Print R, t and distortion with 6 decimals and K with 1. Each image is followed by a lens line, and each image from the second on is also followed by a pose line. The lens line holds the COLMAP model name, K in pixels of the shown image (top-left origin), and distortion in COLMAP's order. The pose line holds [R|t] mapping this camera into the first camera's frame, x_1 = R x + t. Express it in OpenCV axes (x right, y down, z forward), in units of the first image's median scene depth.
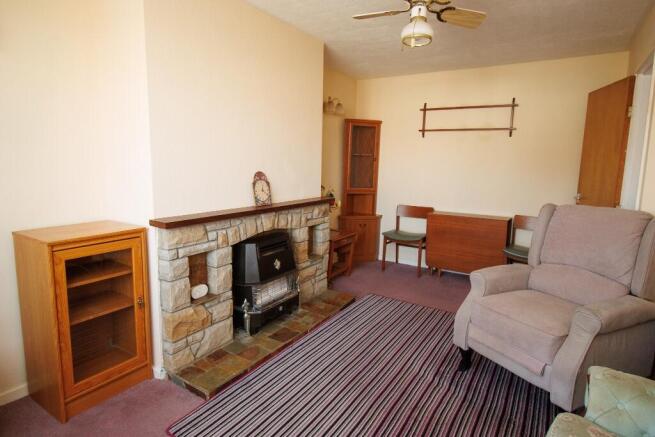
lens RADIAL K [[383.3, 0, 327.4], [0, 383.3, 218.6], [0, 0, 1]] dist [0.001445, 0.000255]
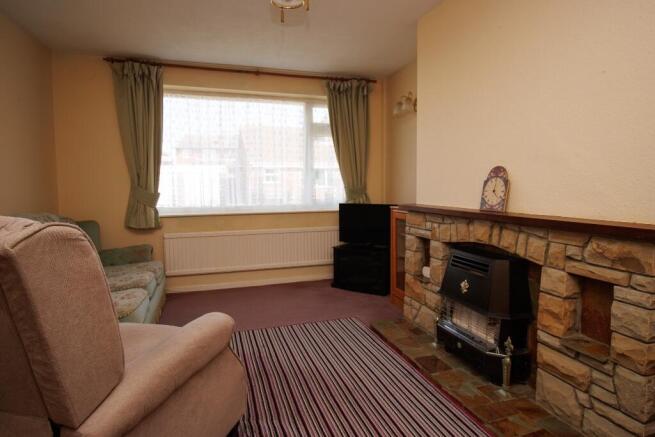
lens RADIAL K [[383.3, 0, 328.4], [0, 383.3, 215.3], [0, 0, 1]] dist [0.001445, 0.000255]
pose [[-0.658863, 0.046640, -0.750816, 0.608421], [-0.119096, 0.979022, 0.165326, -0.112271], [0.742776, 0.198346, -0.639486, 1.242792]]
